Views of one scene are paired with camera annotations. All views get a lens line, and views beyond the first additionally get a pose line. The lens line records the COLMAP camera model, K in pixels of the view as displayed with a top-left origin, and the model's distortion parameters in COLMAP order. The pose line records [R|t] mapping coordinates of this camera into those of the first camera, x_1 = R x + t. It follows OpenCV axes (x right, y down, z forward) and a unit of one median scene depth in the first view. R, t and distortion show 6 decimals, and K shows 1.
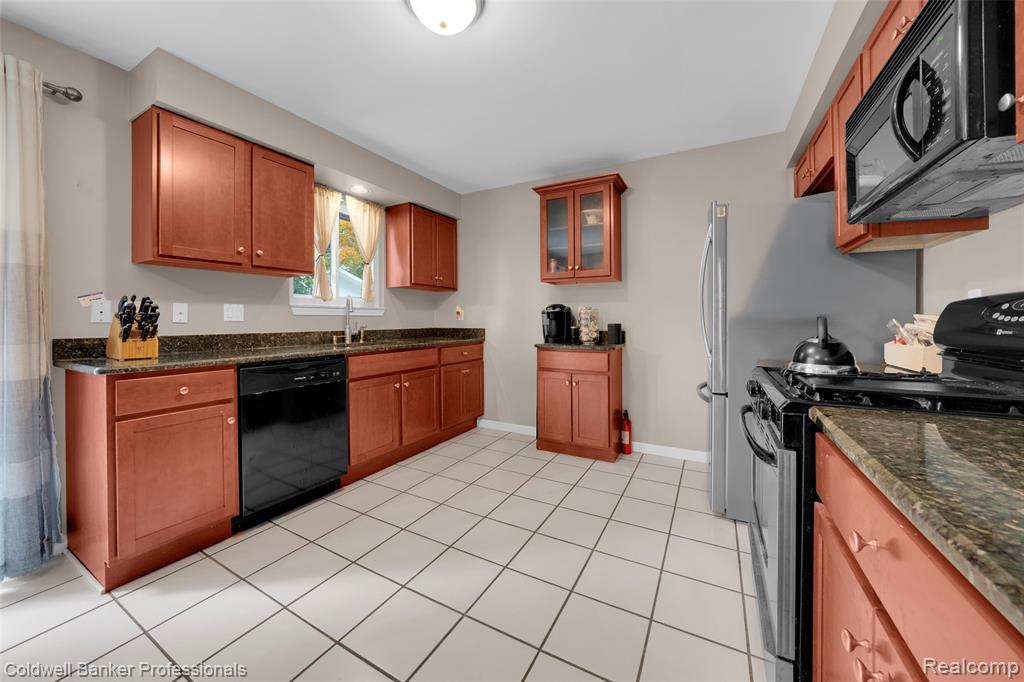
lens RADIAL K [[363.5, 0, 515.0], [0, 363.5, 318.5], [0, 0, 1]] dist [-0.026332, 0.000007]
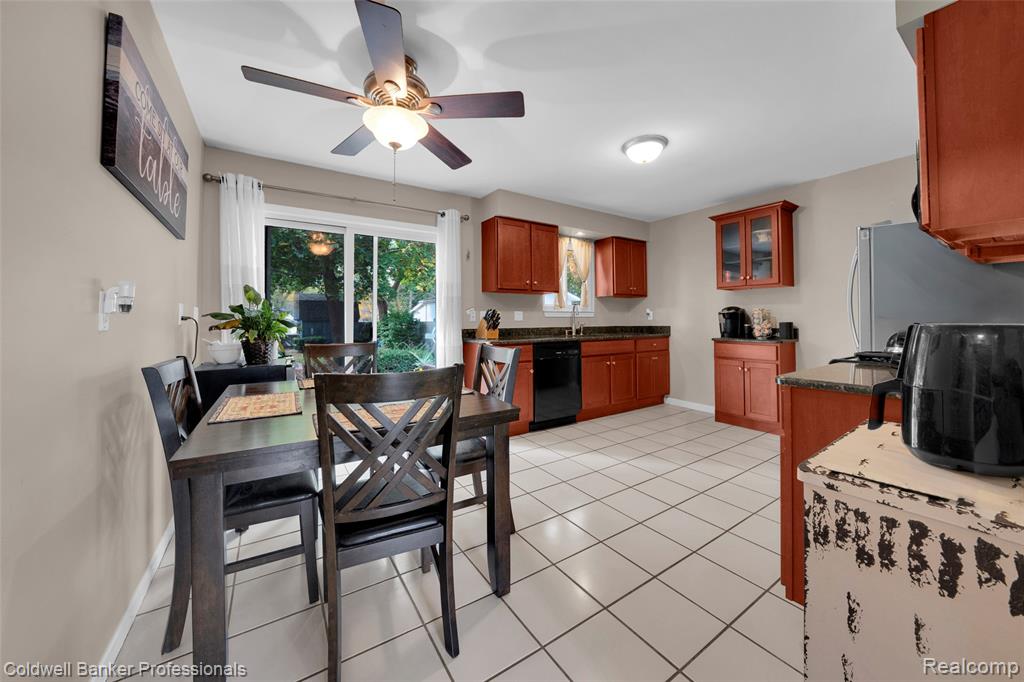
lens RADIAL K [[363.5, 0, 515.0], [0, 363.5, 318.5], [0, 0, 1]] dist [-0.026332, 0.000007]
pose [[0.883798, -0.005510, -0.467837, 0.035554], [0.006305, 0.999980, 0.000134, -0.003386], [0.467827, -0.003068, 0.883815, -0.460417]]
